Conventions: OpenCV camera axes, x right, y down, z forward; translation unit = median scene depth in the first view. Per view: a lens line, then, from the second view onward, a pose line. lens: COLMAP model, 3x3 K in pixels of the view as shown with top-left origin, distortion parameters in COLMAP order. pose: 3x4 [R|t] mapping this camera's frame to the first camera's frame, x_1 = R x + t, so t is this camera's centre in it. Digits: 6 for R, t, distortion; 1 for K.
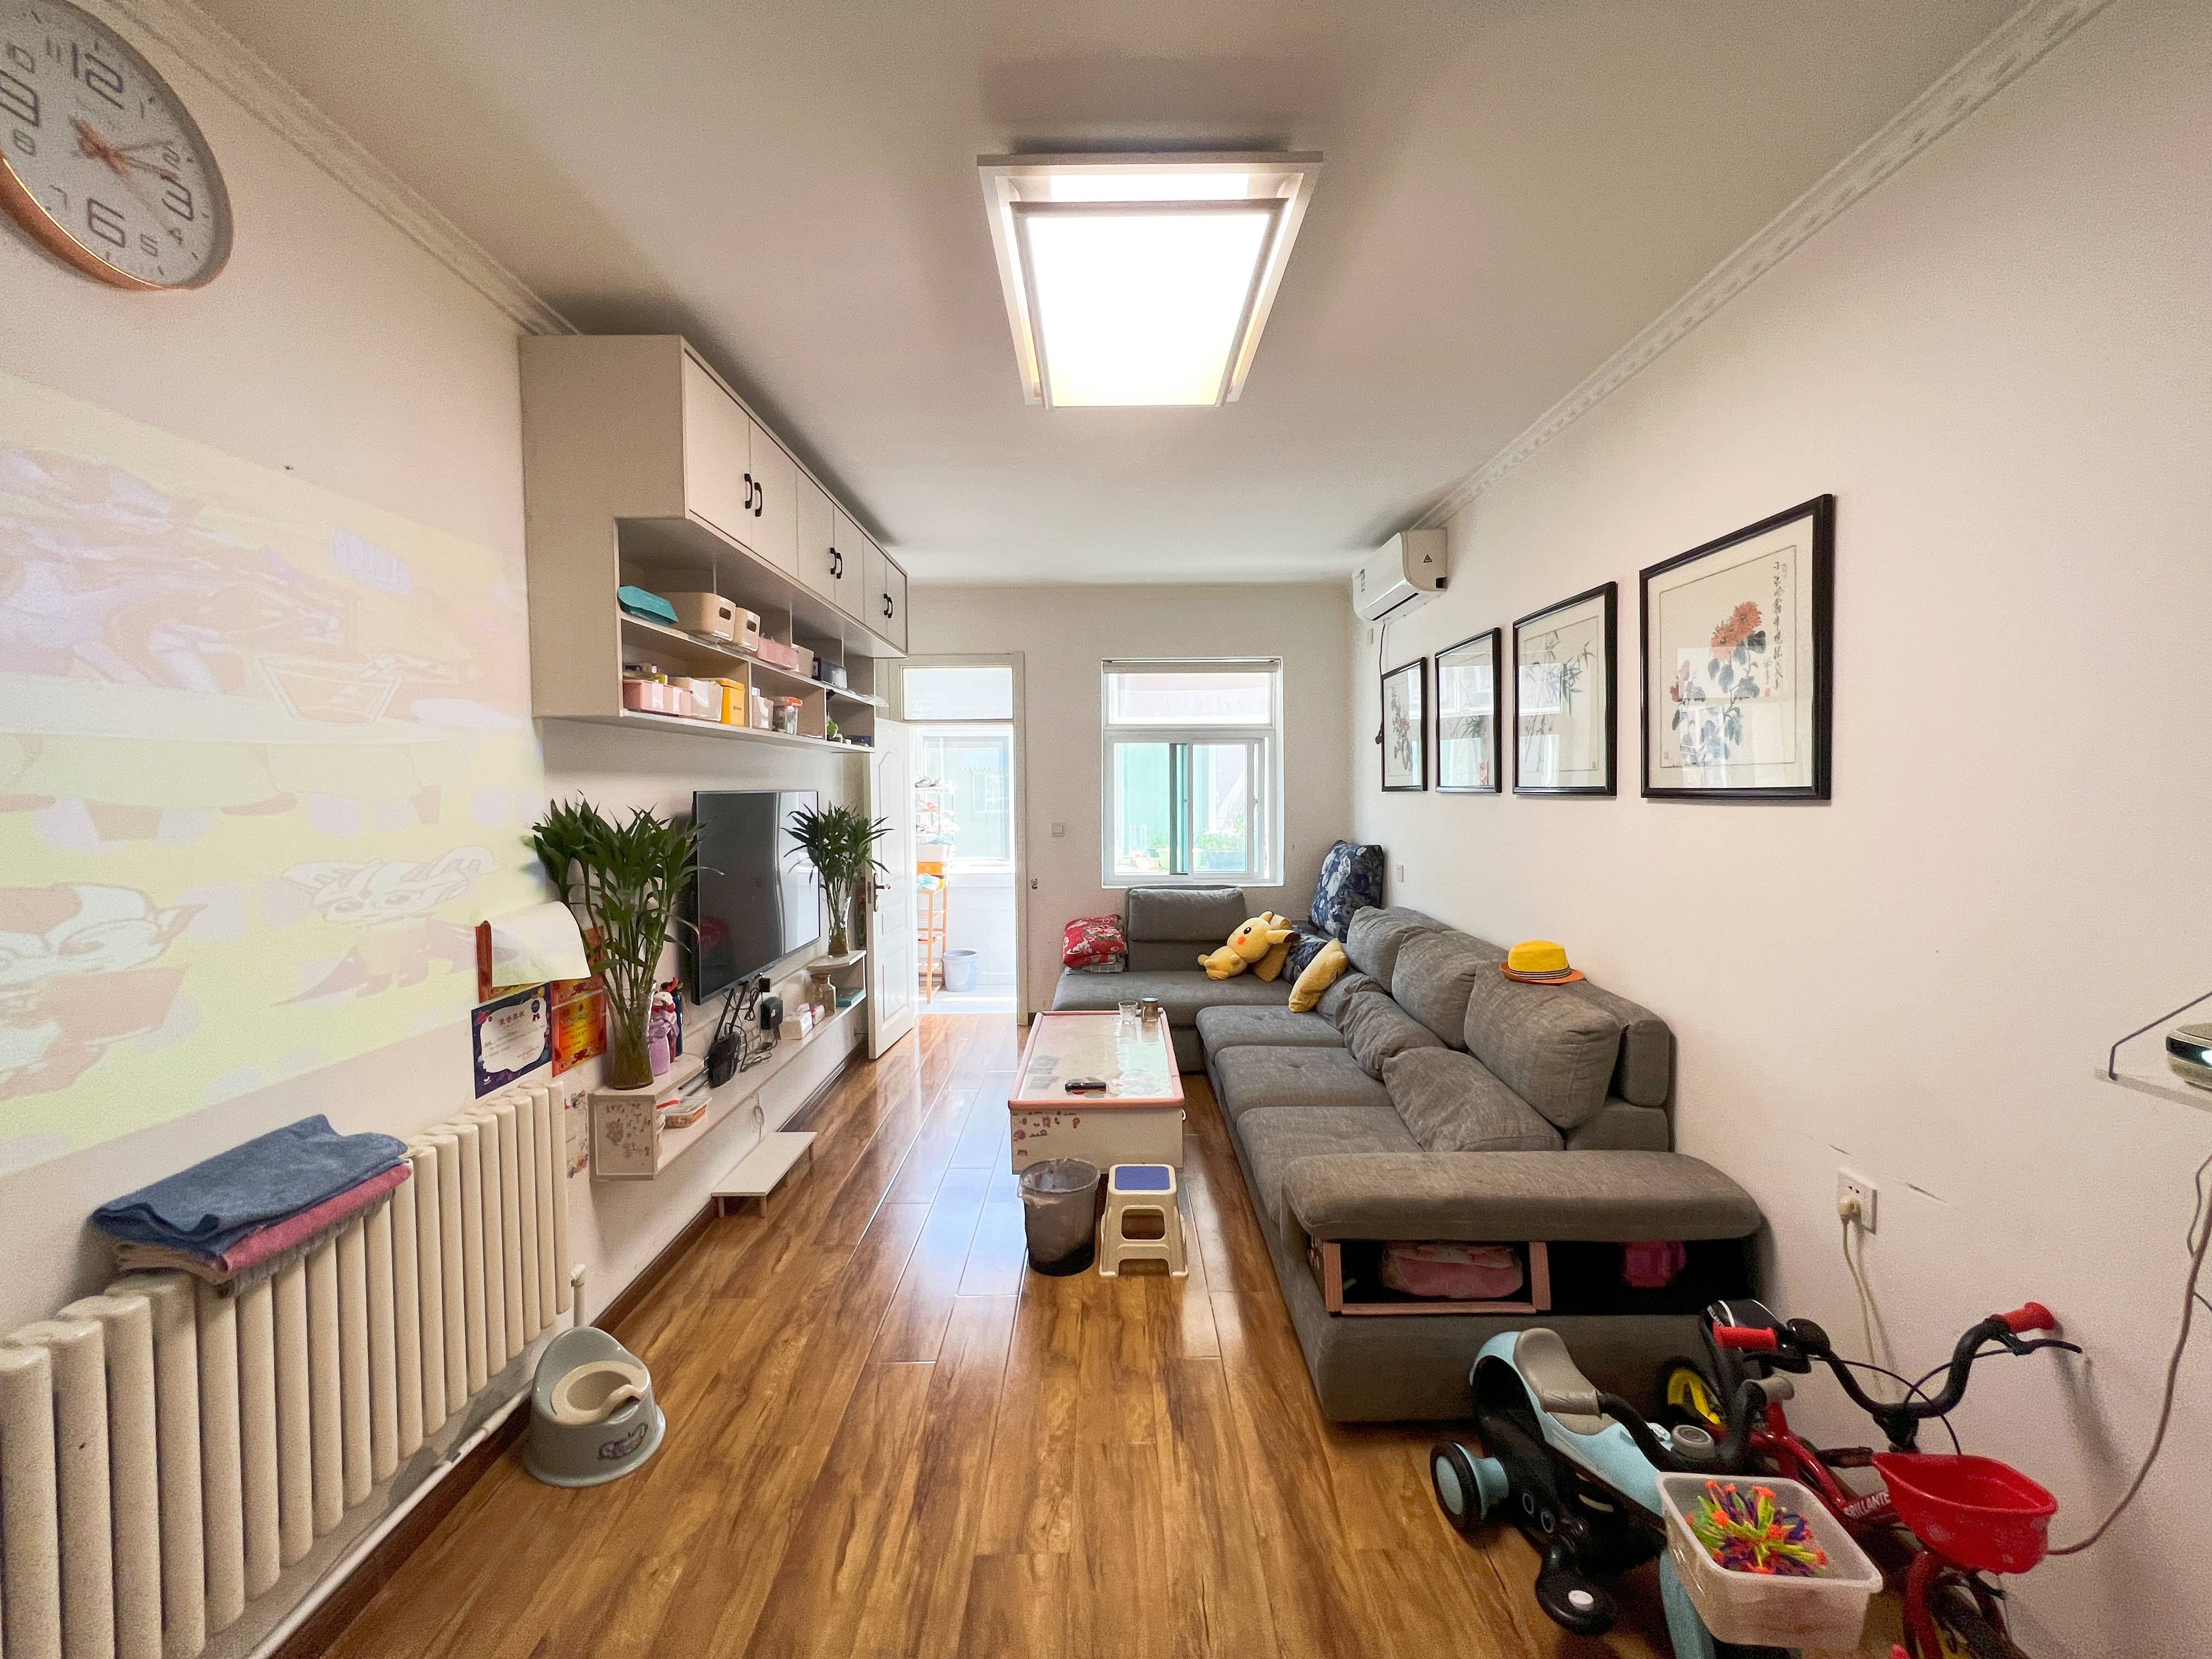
lens RADIAL K [[879.1, 0, 1098.5], [0, 879.1, 818.1], [0, 0, 1]] dist [0.000817, -0.000208]
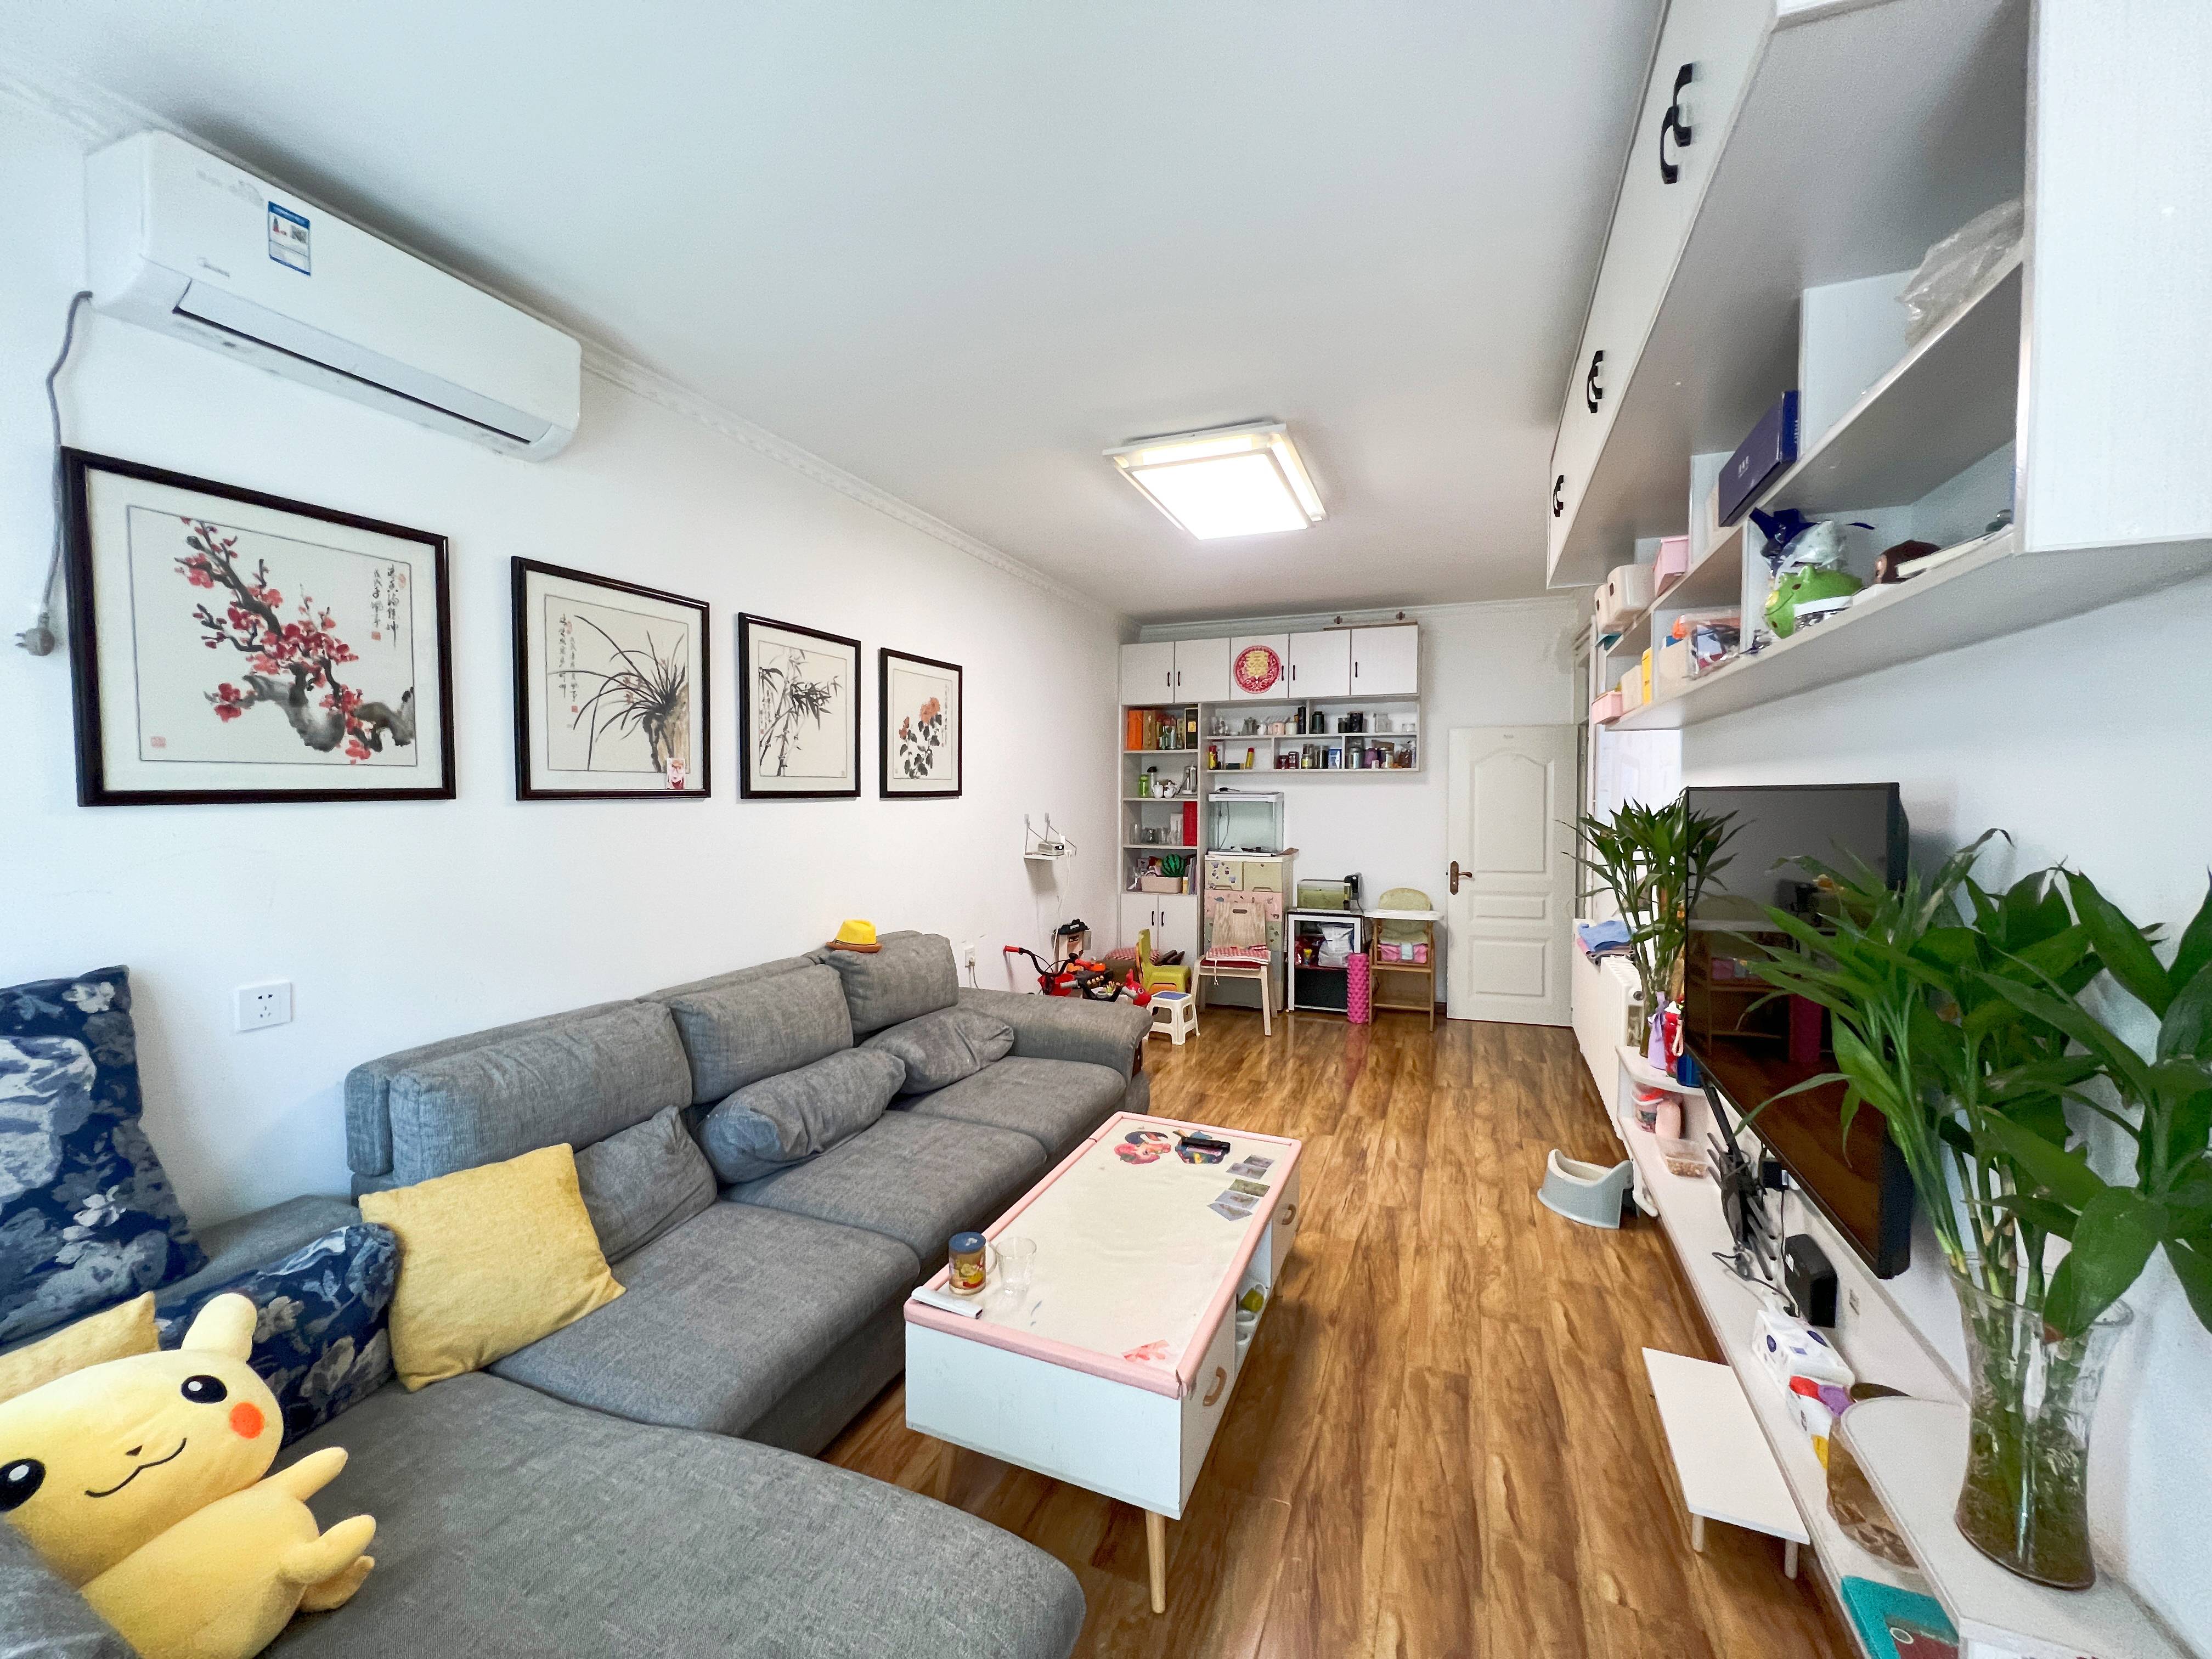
lens RADIAL K [[879.1, 0, 1089.6], [0, 879.1, 819.3], [0, 0, 1]] dist [0.000817, -0.000208]
pose [[-0.922705, -0.007066, 0.385442, -0.332523], [0.016642, 0.998170, 0.058138, -0.075438], [-0.385148, 0.060059, -0.920899, 2.549186]]
